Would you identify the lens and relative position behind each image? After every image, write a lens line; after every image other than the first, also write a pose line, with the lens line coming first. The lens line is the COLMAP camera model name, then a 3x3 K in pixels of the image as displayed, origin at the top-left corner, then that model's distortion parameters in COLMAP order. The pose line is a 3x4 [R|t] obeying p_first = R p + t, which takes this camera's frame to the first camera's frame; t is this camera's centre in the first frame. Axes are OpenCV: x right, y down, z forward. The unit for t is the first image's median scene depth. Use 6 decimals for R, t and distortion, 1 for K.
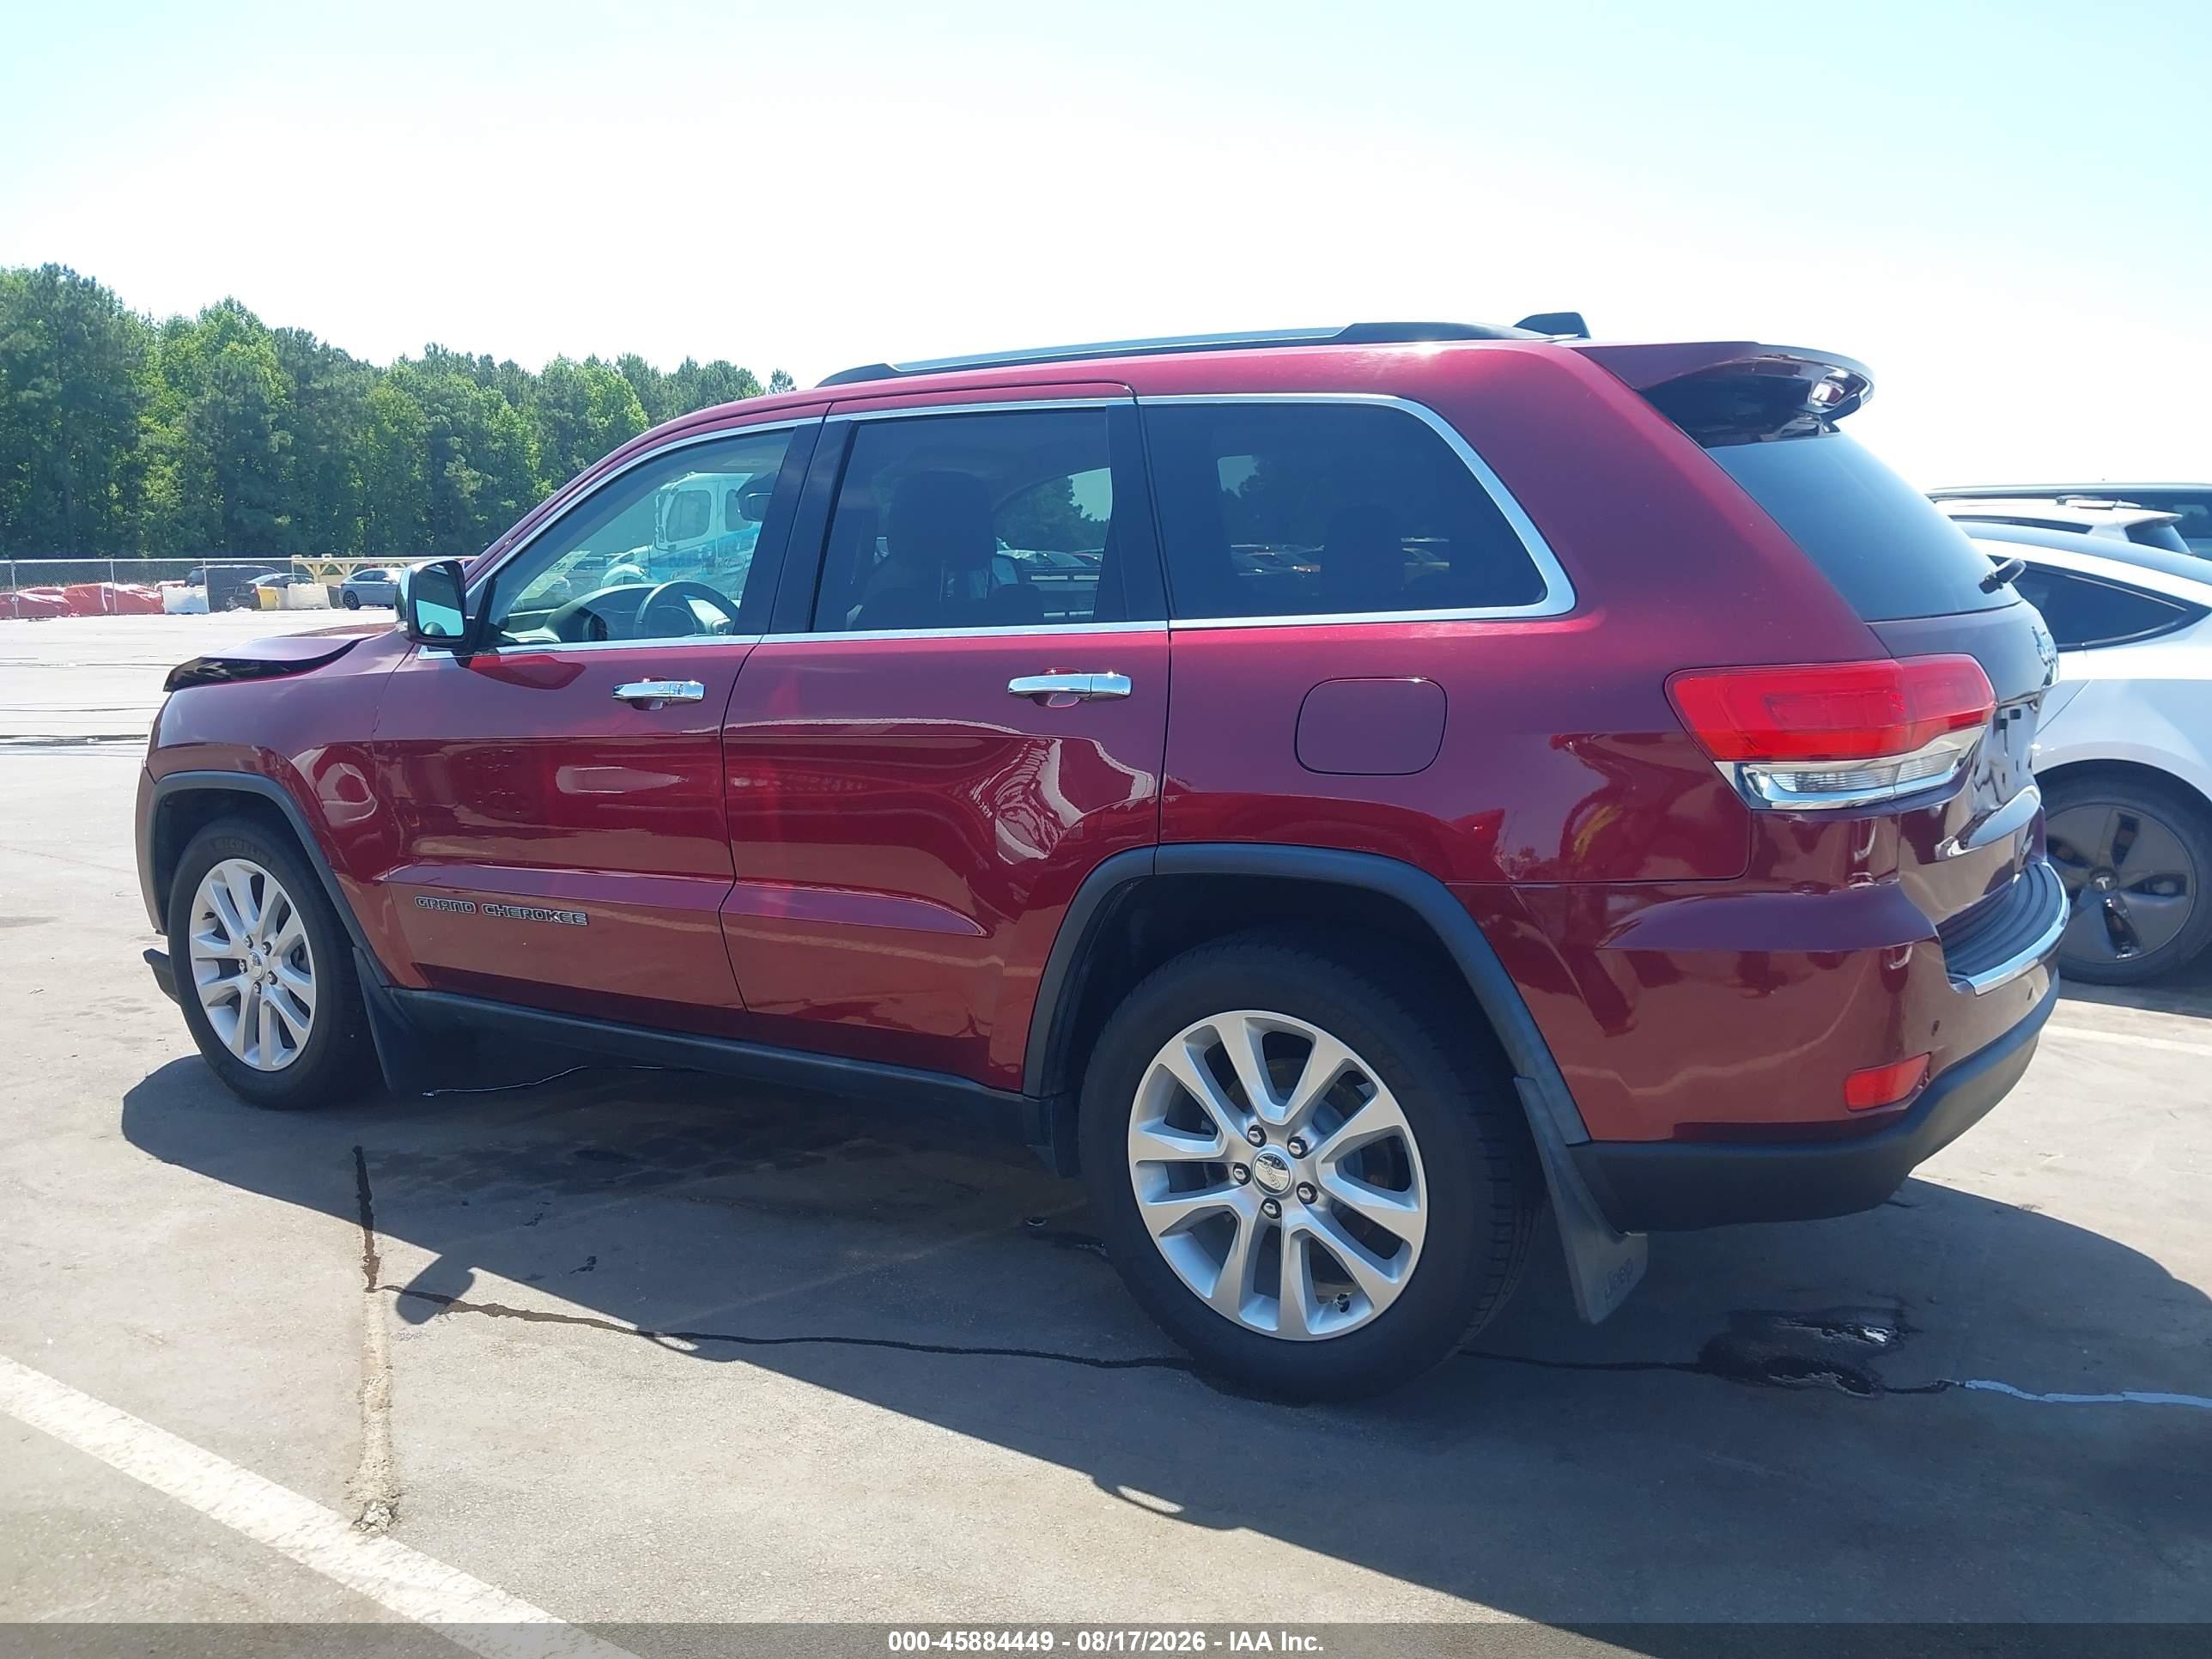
lens RADIAL K [[1774.2, 0, 1105.2], [0, 1774.2, 823.4], [0, 0, 1]] dist [0.004761, -0.014712]
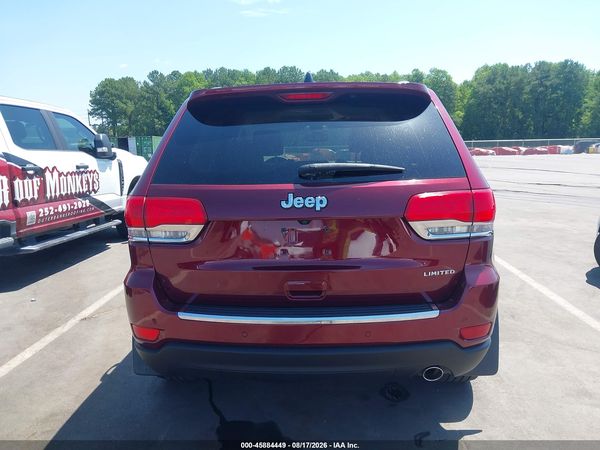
lens RADIAL K [[481.2, 0, 309.1], [0, 481.2, 227.4], [0, 0, 1]] dist [0.004761, -0.014712]
pose [[0.492295, 0.153980, -0.856701, 0.061969], [-0.120950, 0.986782, 0.107857, -0.009180], [0.861984, 0.050521, 0.504411, 0.036672]]
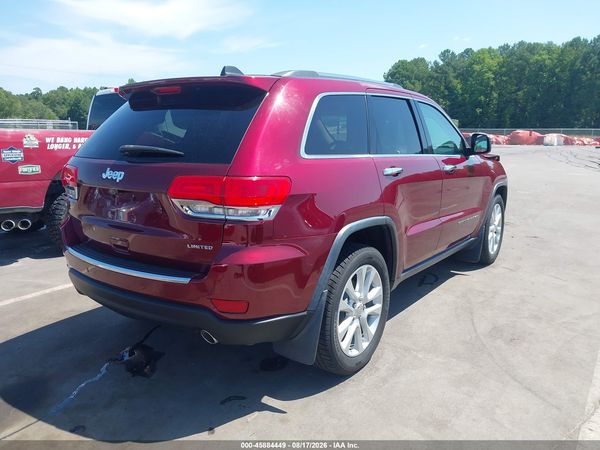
lens RADIAL K [[481.2, 0, 299.7], [0, 481.2, 224.6], [0, 0, 1]] dist [0.004761, -0.014712]
pose [[-0.067222, 0.212951, -0.974748, 0.076122], [-0.151308, 0.963482, 0.220924, -0.015707], [0.986198, 0.162338, -0.032546, 0.075938]]
